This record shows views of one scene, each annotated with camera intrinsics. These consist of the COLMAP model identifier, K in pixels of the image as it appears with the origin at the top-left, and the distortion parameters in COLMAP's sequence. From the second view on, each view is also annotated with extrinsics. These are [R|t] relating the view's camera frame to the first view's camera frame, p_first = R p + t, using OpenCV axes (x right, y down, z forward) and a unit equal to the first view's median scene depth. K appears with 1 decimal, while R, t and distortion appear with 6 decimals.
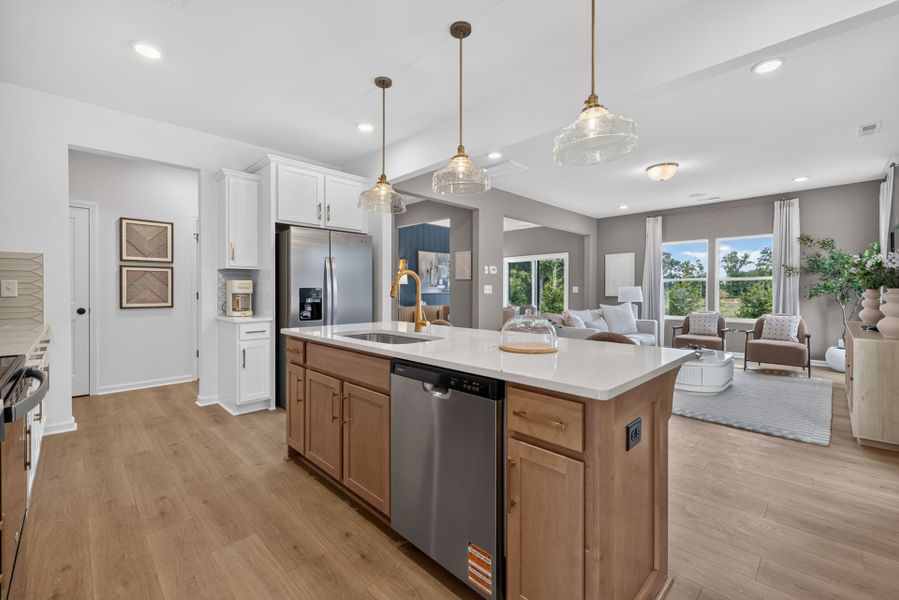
lens RADIAL K [[378.9, 0, 447.0], [0, 378.9, 291.7], [0, 0, 1]] dist [0.007844, -0.000106]
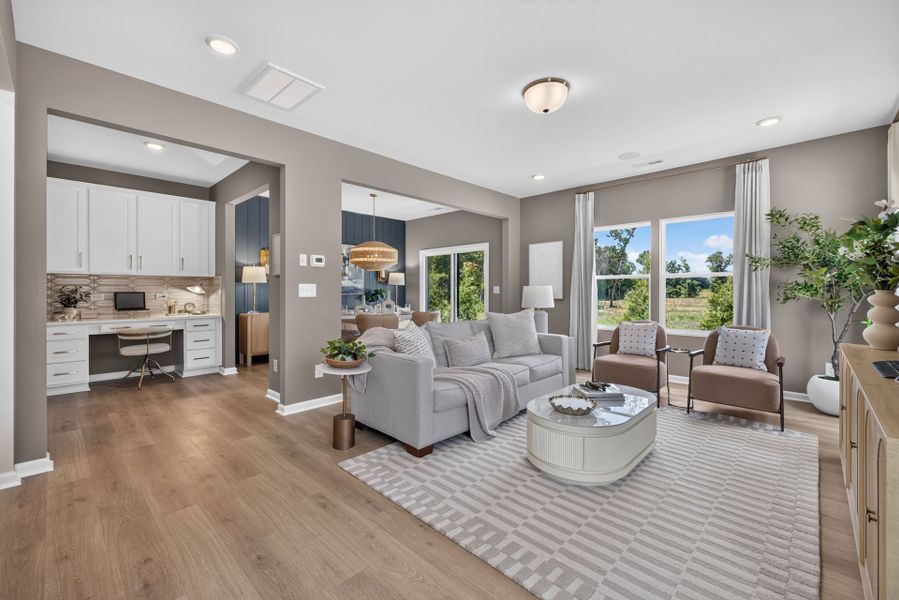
lens RADIAL K [[379.4, 0, 450.4], [0, 379.4, 292.0], [0, 0, 1]] dist [0.003006, 0.000035]
pose [[0.999549, -0.001462, 0.029998, 0.397240], [0.001425, 0.999998, 0.001230, -0.003952], [-0.030000, -0.001187, 0.999549, 0.402641]]
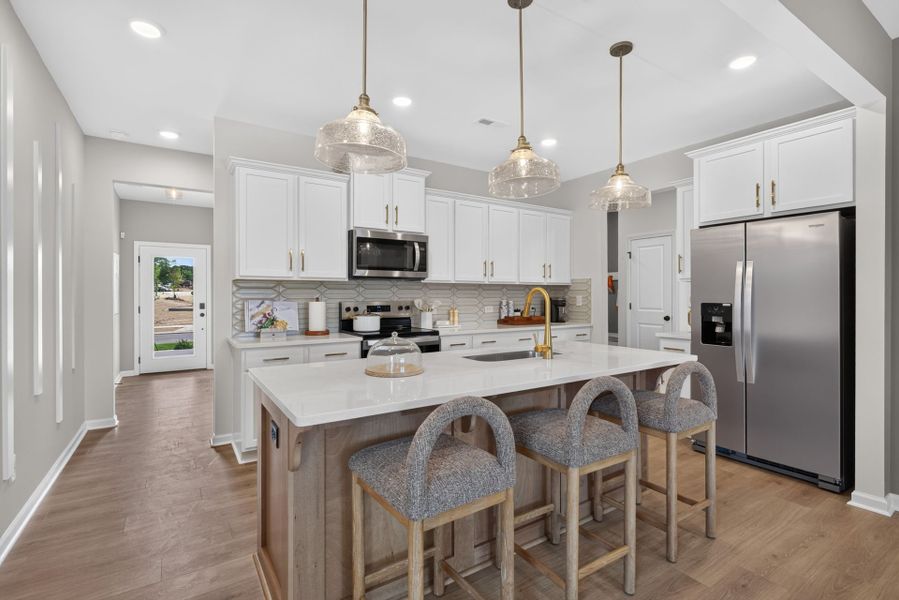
lens RADIAL K [[419.5, 0, 450.1], [0, 419.5, 295.5], [0, 0, 1]] dist [0.003861, 0.000373]
pose [[-0.198773, -0.000624, -0.980045, 0.457440], [-0.003955, 0.999992, 0.000165, -0.018112], [0.980038, 0.003909, -0.198774, 0.489824]]
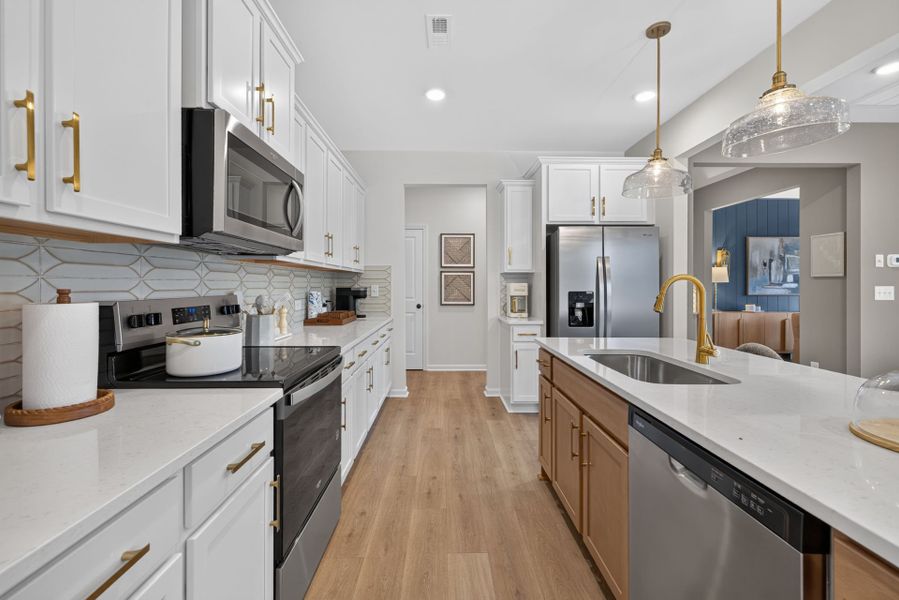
lens RADIAL K [[384.0, 0, 445.8], [0, 384.0, 283.0], [0, 0, 1]] dist [0.003595, 0.000275]
pose [[0.720116, -0.004572, -0.693839, 0.038040], [-0.003469, 0.999942, -0.010190, -0.015157], [0.693845, 0.009745, 0.720058, 0.081974]]
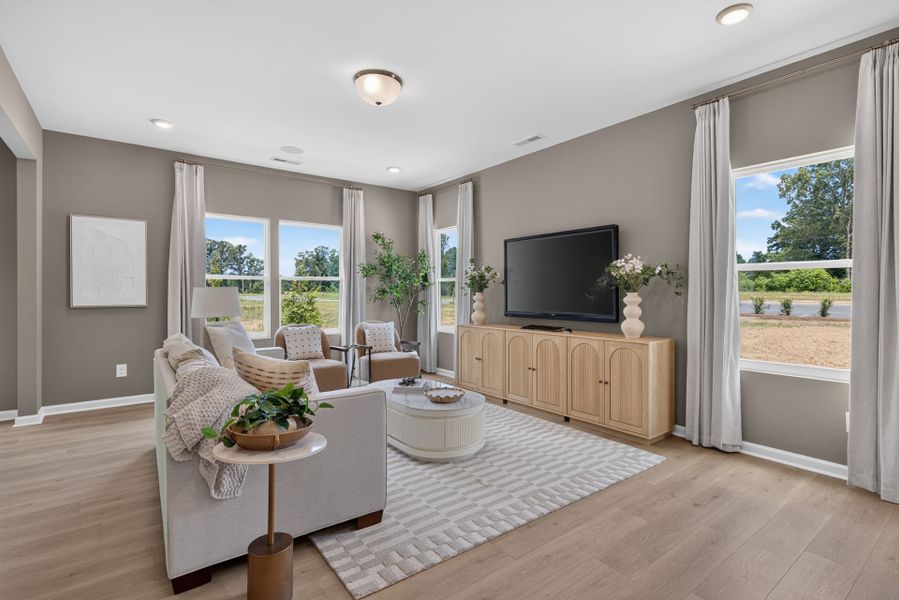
lens RADIAL K [[431.5, 0, 461.2], [0, 431.5, 293.8], [0, 0, 1]] dist [0.003398, 0.001125]
pose [[0.115160, -0.004325, 0.993338, -0.070816], [0.004441, 0.999983, 0.003839, -0.006246], [-0.993337, 0.003969, 0.115177, 0.810021]]
